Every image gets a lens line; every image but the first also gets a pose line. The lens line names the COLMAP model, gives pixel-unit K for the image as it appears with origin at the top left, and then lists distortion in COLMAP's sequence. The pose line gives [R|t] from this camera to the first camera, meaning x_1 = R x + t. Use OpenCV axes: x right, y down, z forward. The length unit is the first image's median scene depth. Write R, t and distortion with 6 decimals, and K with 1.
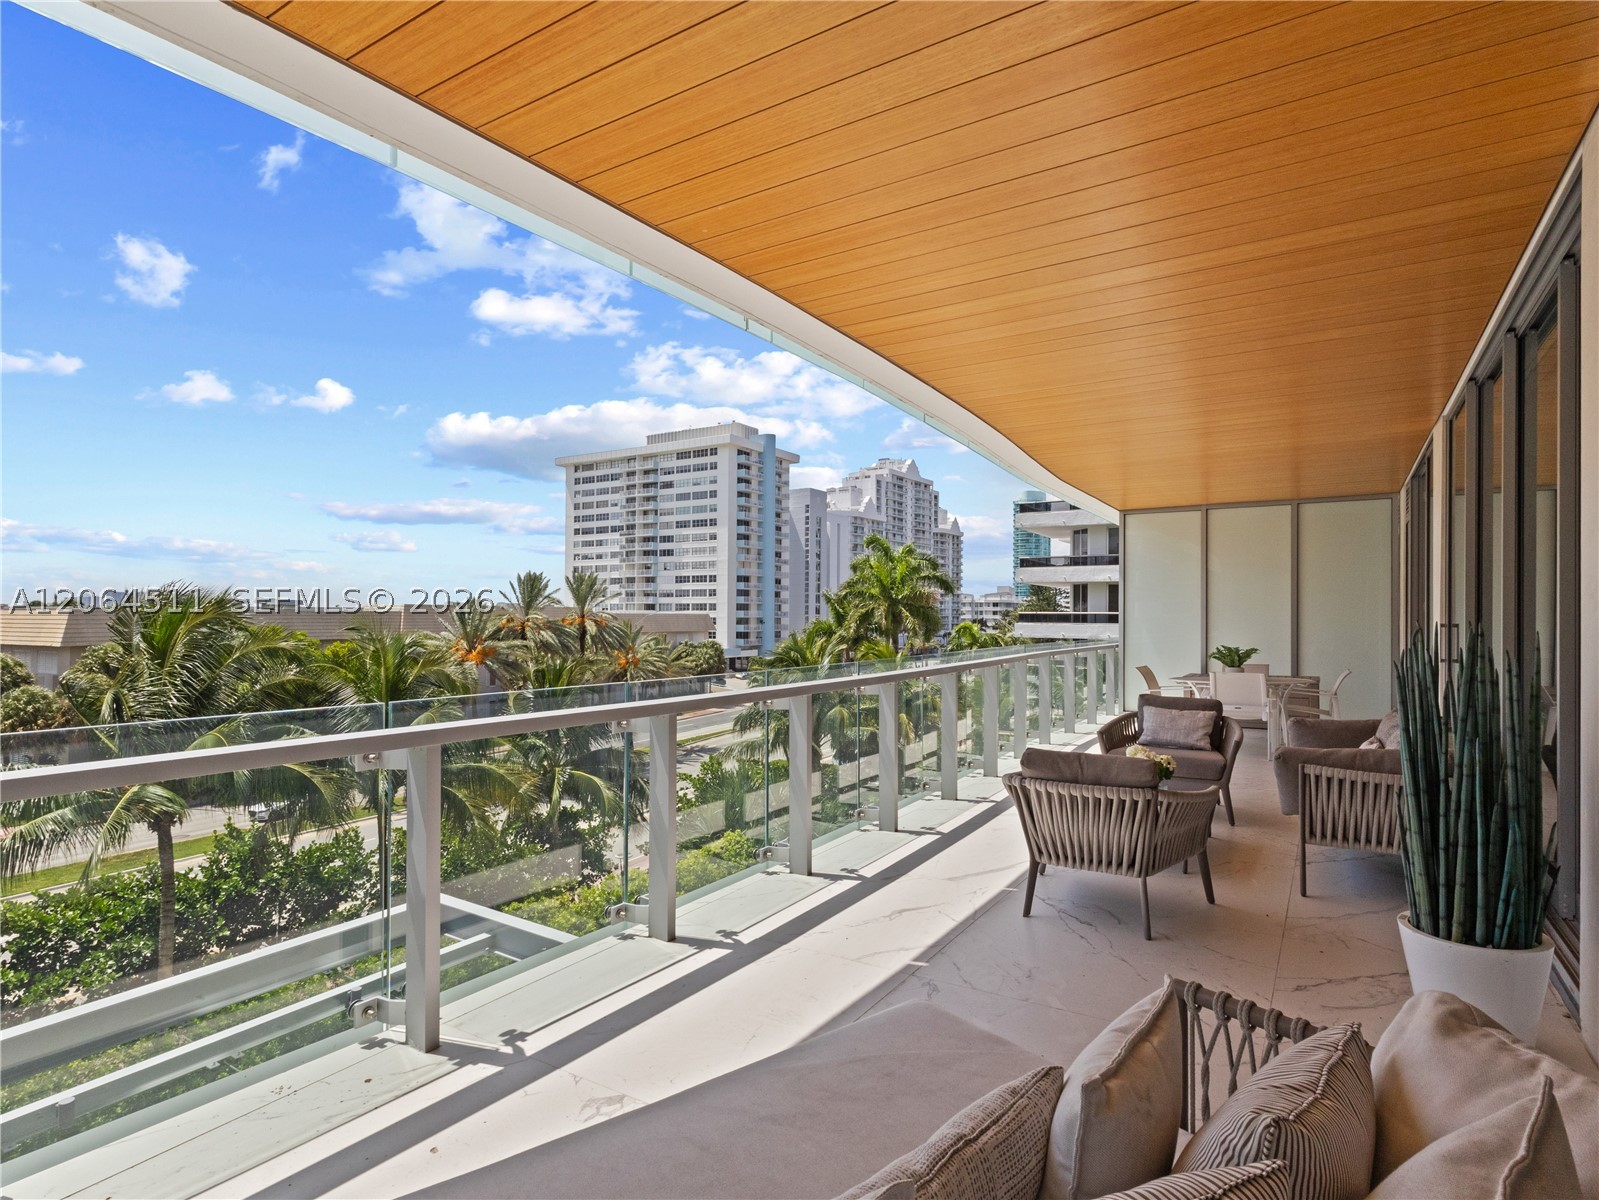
lens RADIAL K [[846.2, 0, 799.5], [0, 846.2, 600.0], [0, 0, 1]] dist [0.001494, -0.000328]
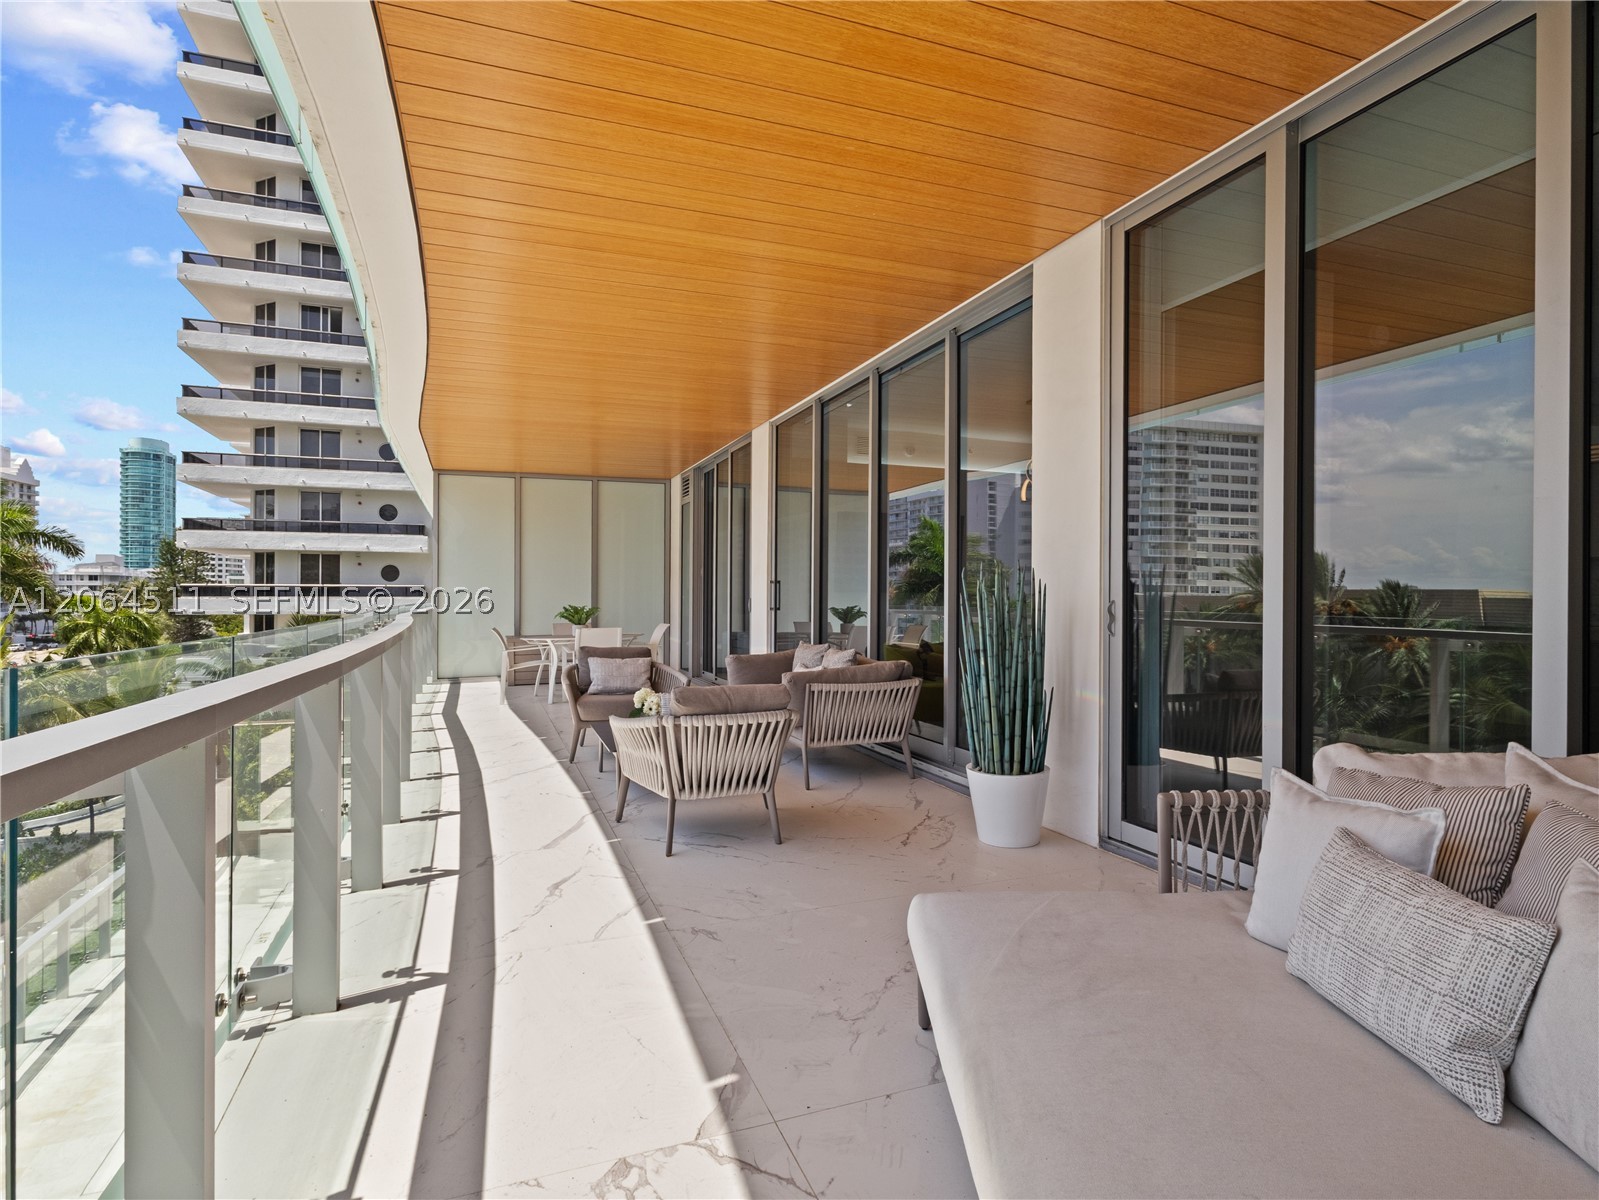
lens RADIAL K [[856.3, 0, 799.5], [0, 856.3, 600.0], [0, 0, 1]] dist [0.000846, 0.000448]
pose [[0.607413, -0.006371, 0.794361, -0.369757], [-0.015623, 0.999679, 0.019963, 0.042504], [-0.794233, -0.024536, 0.607118, 0.230639]]
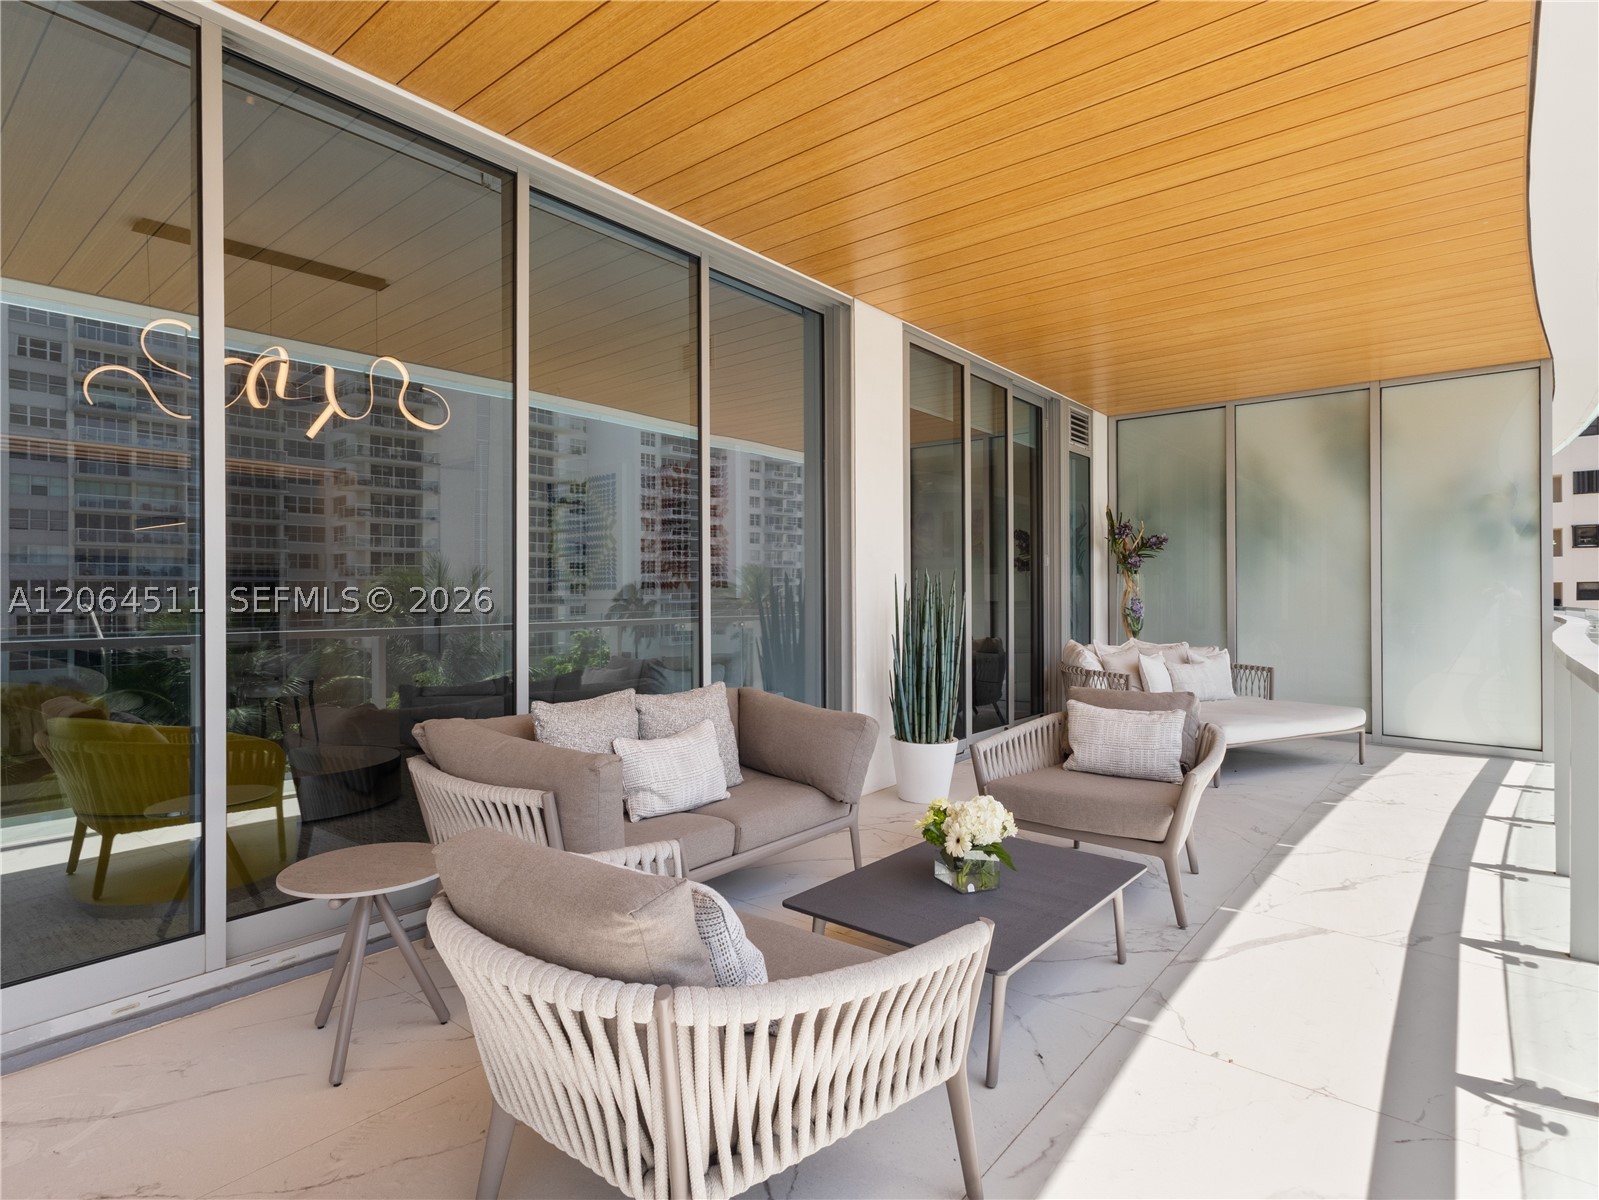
lens RADIAL K [[846.2, 0, 799.5], [0, 846.2, 600.0], [0, 0, 1]] dist [0.001494, -0.000328]
pose [[-0.992296, -0.002577, 0.123863, 0.494150], [-0.004769, 0.999837, -0.017408, 0.077556], [-0.123798, -0.017865, -0.992147, 1.675088]]
